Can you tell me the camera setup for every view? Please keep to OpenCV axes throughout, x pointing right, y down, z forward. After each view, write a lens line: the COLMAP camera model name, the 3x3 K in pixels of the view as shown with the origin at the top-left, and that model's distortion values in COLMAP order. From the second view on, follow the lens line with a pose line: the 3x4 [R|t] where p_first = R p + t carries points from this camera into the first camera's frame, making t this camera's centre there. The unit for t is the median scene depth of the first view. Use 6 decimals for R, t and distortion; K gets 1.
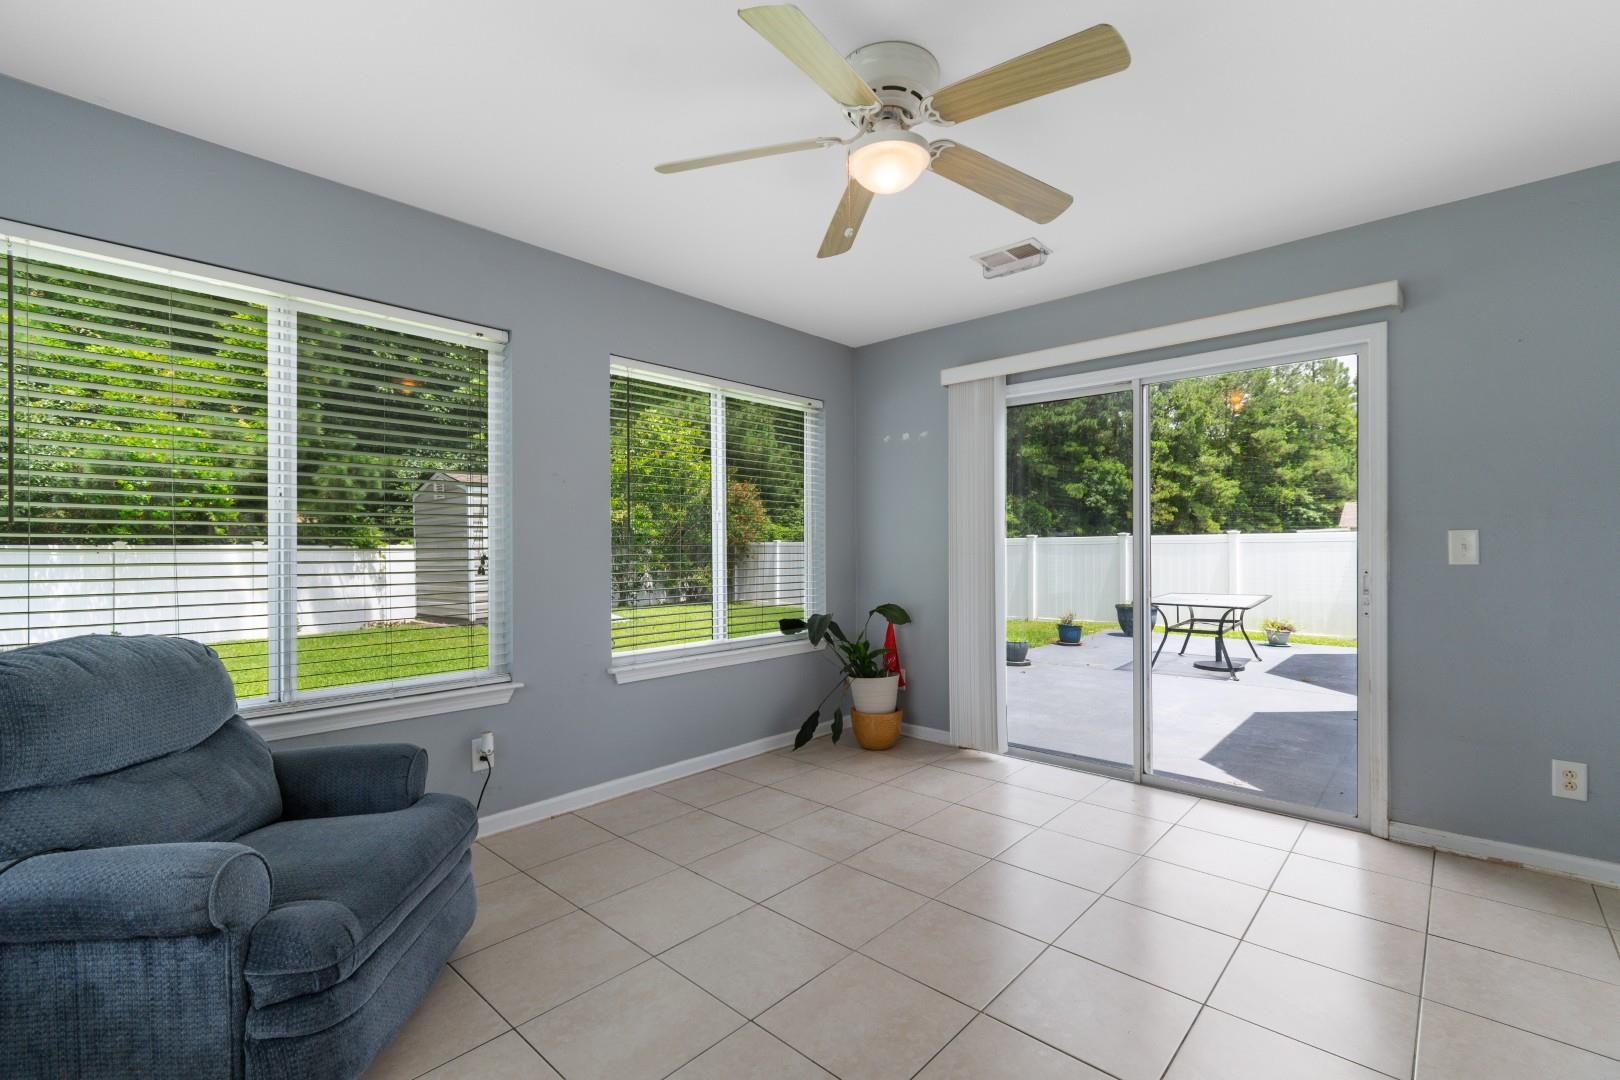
lens RADIAL K [[717.9, 0, 819.3], [0, 717.9, 544.8], [0, 0, 1]] dist [0.003064, -0.002767]
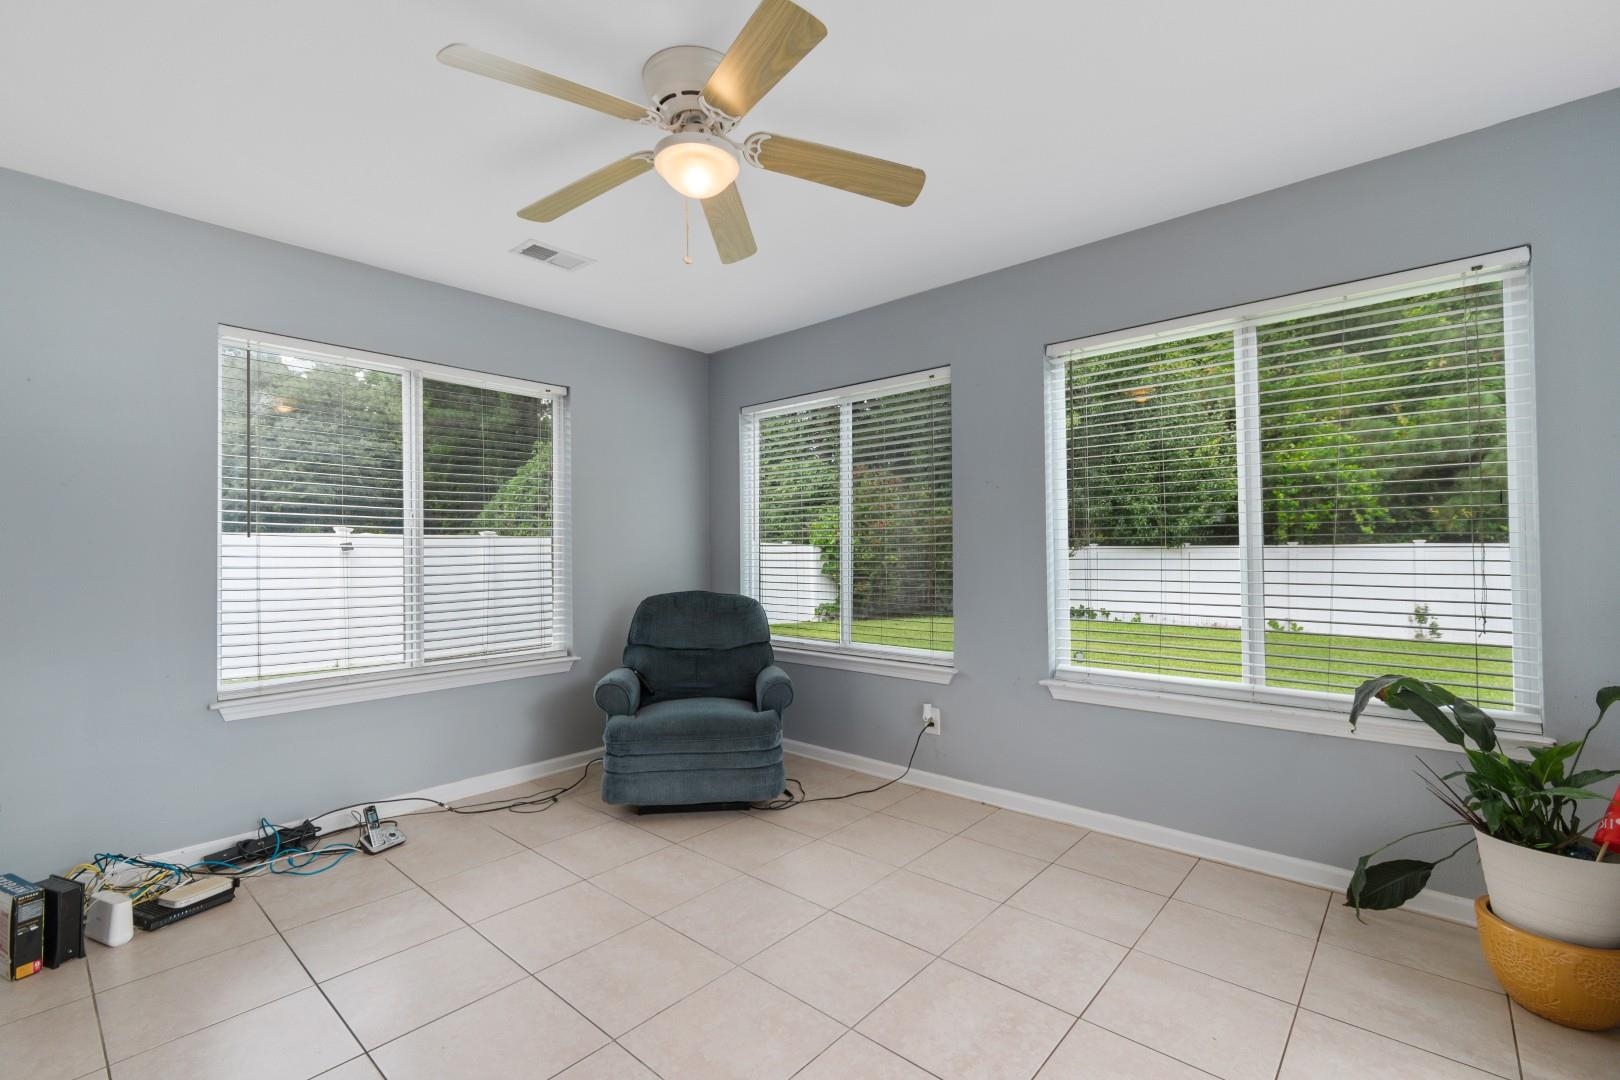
lens RADIAL K [[717.9, 0, 821.7], [0, 717.9, 533.0], [0, 0, 1]] dist [0.003064, -0.002767]
pose [[0.013404, -0.017896, -0.999750, 0.552860], [0.007883, 0.999811, -0.017791, -0.005713], [0.999879, -0.007643, 0.013542, 0.583577]]
